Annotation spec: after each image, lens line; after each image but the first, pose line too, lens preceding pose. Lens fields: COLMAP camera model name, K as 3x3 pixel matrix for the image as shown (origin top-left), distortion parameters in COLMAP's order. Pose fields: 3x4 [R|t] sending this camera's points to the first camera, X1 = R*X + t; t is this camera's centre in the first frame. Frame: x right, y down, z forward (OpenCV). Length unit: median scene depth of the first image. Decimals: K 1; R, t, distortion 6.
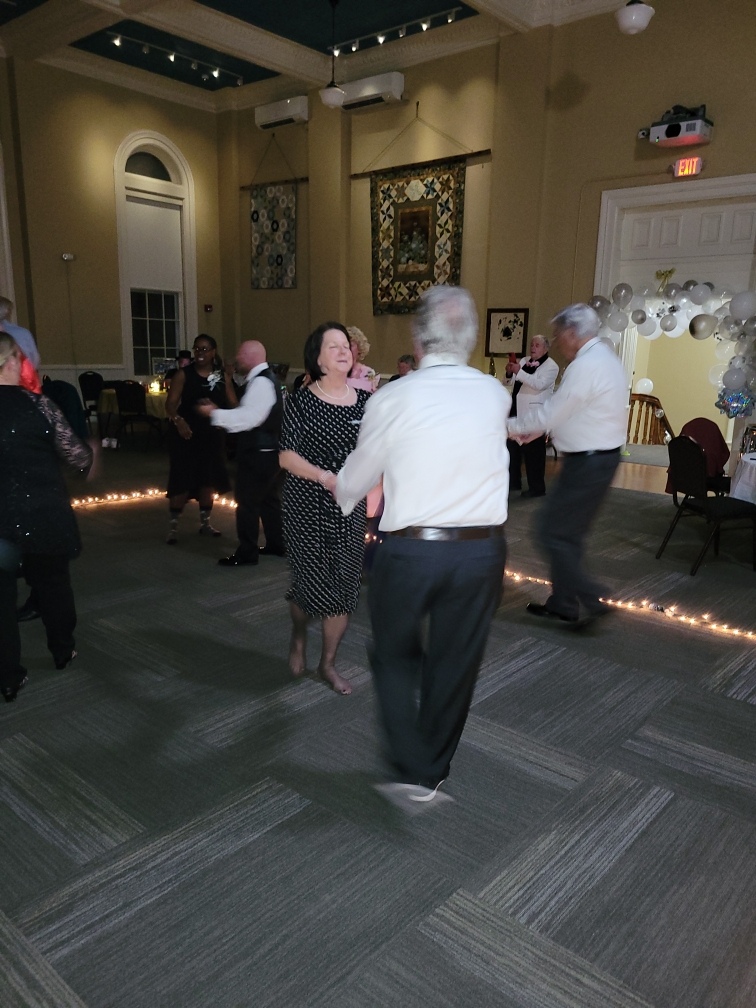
lens RADIAL K [[758.0, 0, 378.0], [0, 758.0, 504.0], [0, 0, 1]] dist [0.009320, -0.002578]
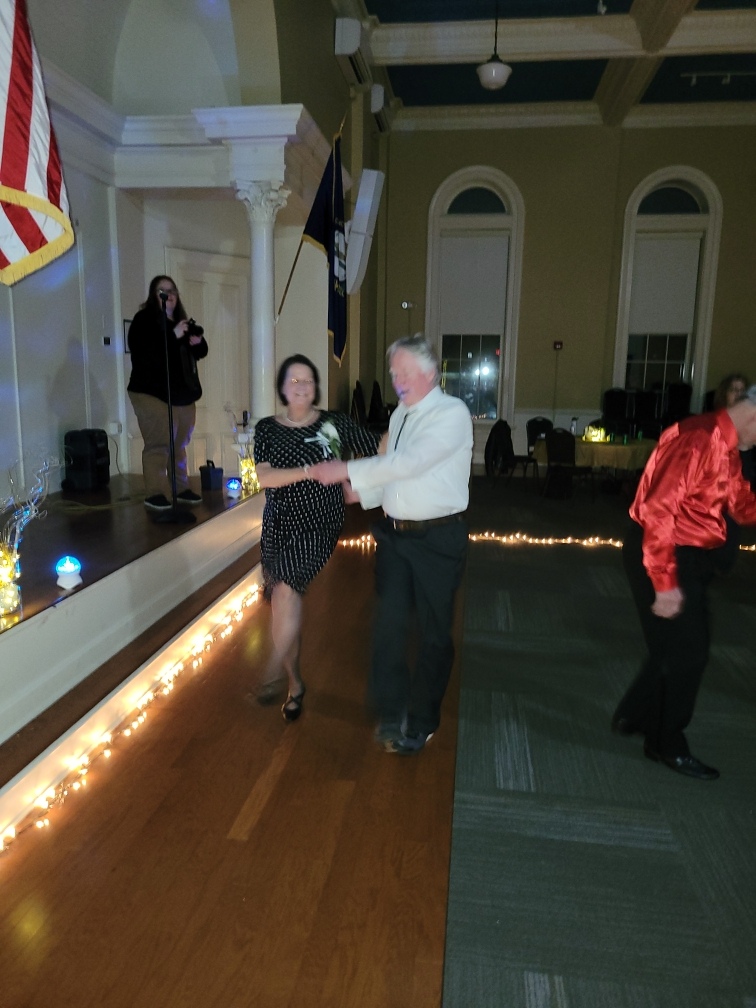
lens RADIAL K [[758.0, 0, 378.0], [0, 758.0, 504.0], [0, 0, 1]] dist [0.009320, -0.002578]
pose [[0.547635, 0.117188, -0.828470, 0.359019], [-0.182178, 0.983089, 0.018636, -0.033268], [0.816644, 0.140724, 0.559723, 0.254993]]
